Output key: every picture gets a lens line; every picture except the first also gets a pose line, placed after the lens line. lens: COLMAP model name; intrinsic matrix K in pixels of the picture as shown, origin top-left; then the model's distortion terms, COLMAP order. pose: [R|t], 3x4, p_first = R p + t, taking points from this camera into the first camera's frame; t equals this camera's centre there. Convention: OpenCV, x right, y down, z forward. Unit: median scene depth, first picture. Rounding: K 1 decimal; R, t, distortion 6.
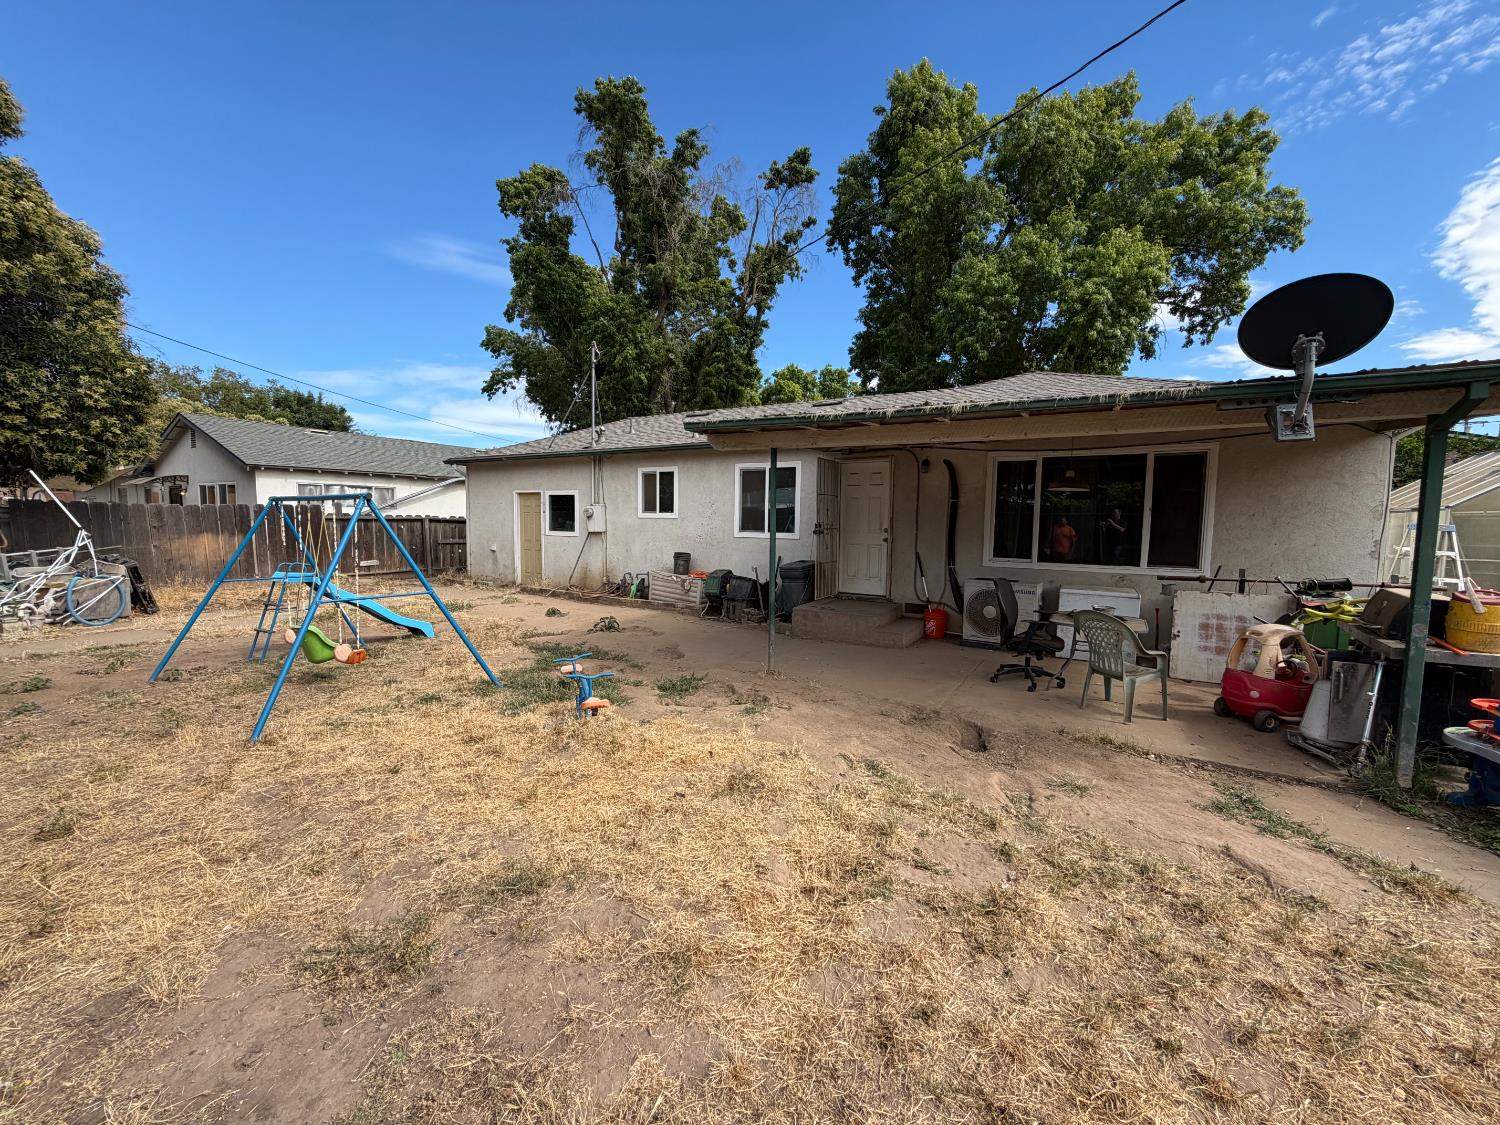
lens RADIAL K [[593.4, 0, 747.3], [0, 593.4, 564.1], [0, 0, 1]] dist [-0.000508, 0.000132]
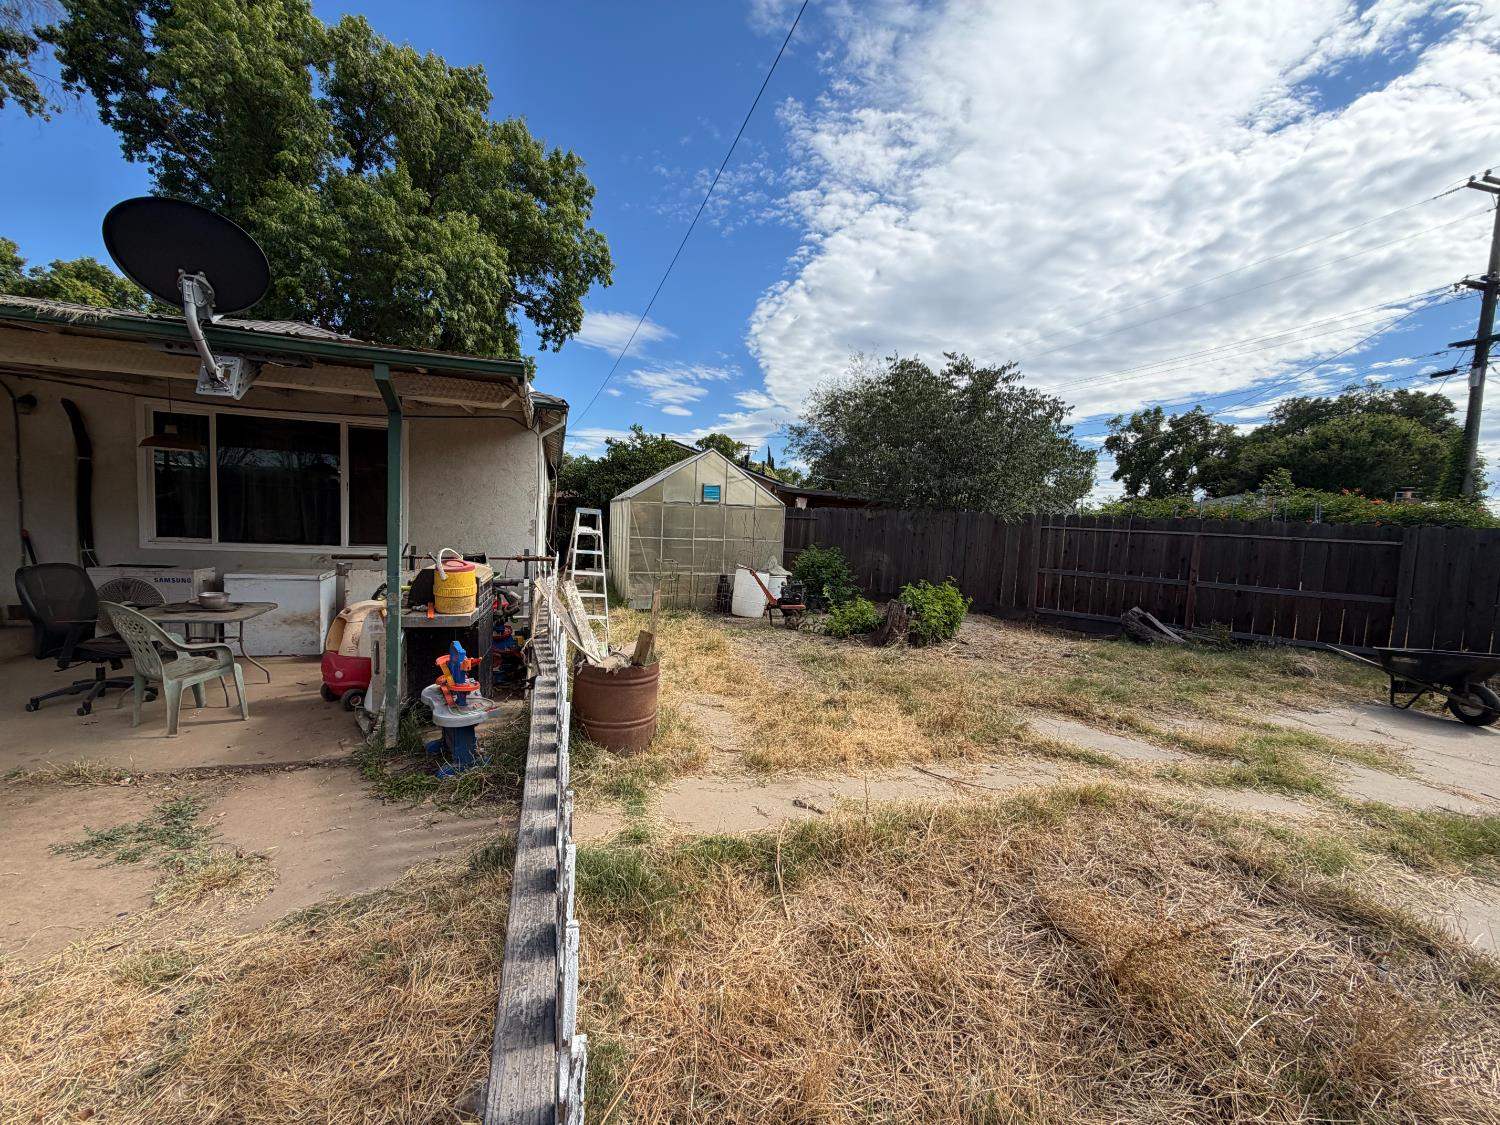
lens RADIAL K [[592.2, 0, 746.5], [0, 592.2, 563.6], [0, 0, 1]] dist [-0.000323, -0.000057]
pose [[0.663675, -0.036844, 0.747113, 0.409152], [0.017751, 0.999281, 0.033511, 0.013100], [-0.747810, -0.008978, 0.663852, -0.094519]]
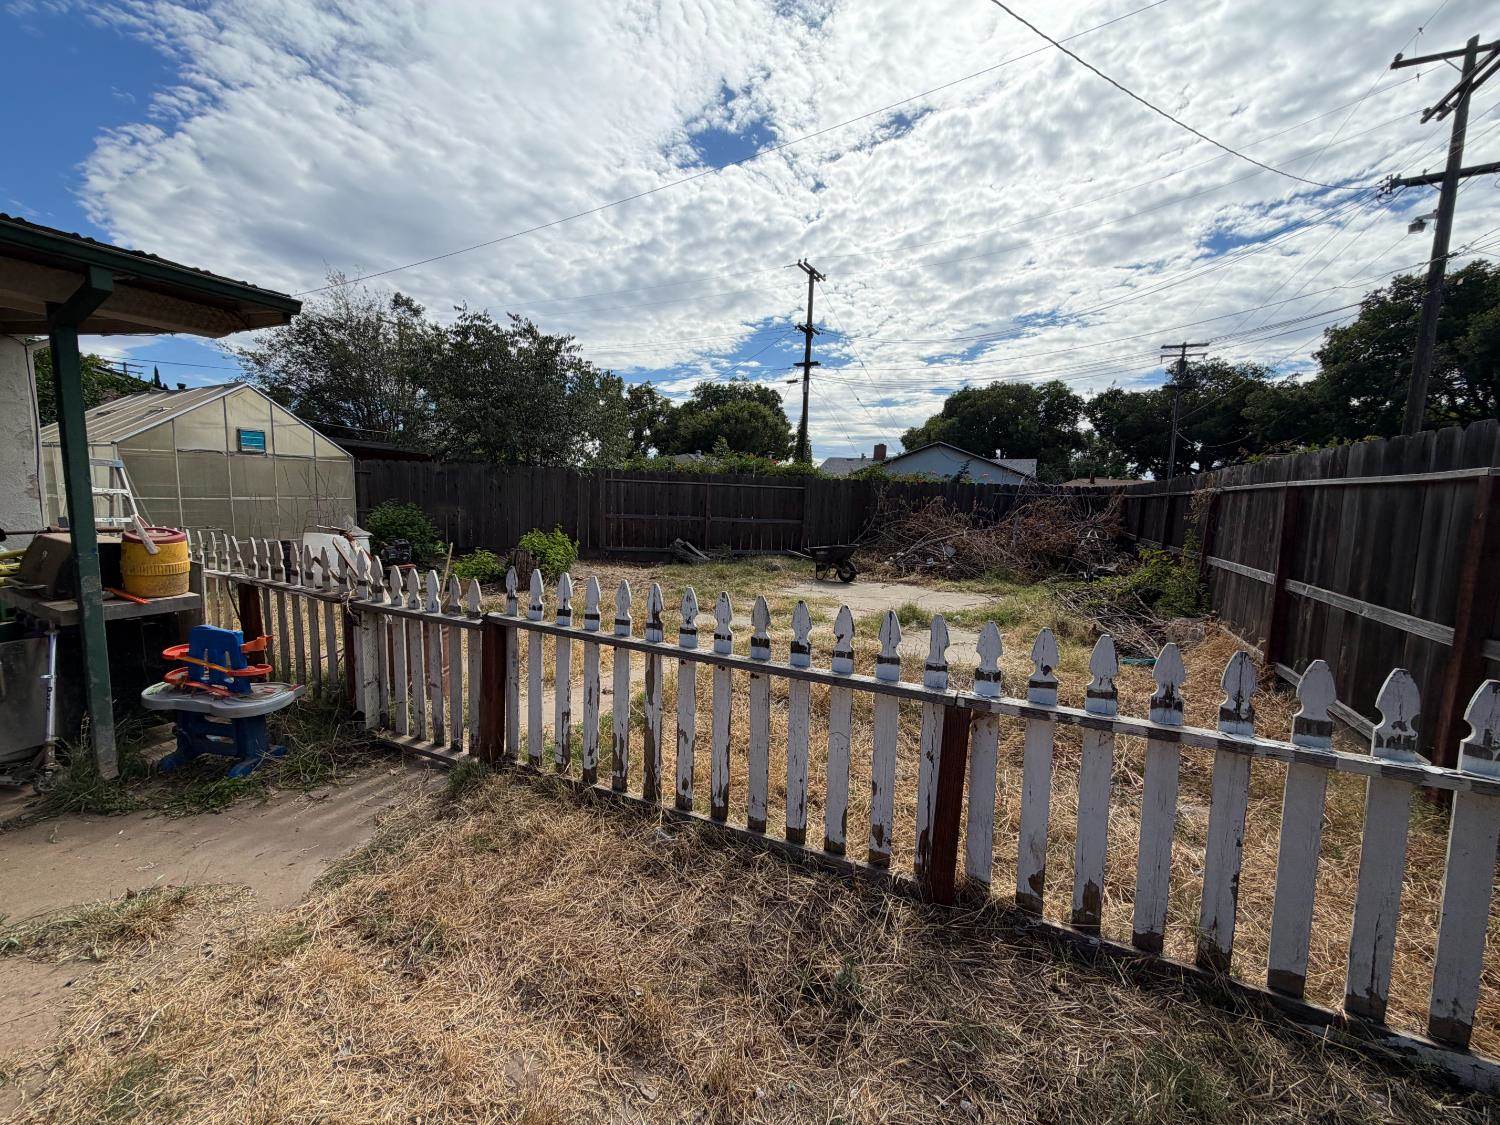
lens RADIAL K [[593.4, 0, 745.7], [0, 593.4, 565.4], [0, 0, 1]] dist [-0.000595, -0.000116]
pose [[-0.094660, -0.135277, 0.986276, 0.146980], [0.039989, 0.989408, 0.139544, 0.006204], [-0.994706, 0.052649, -0.088247, 0.106693]]
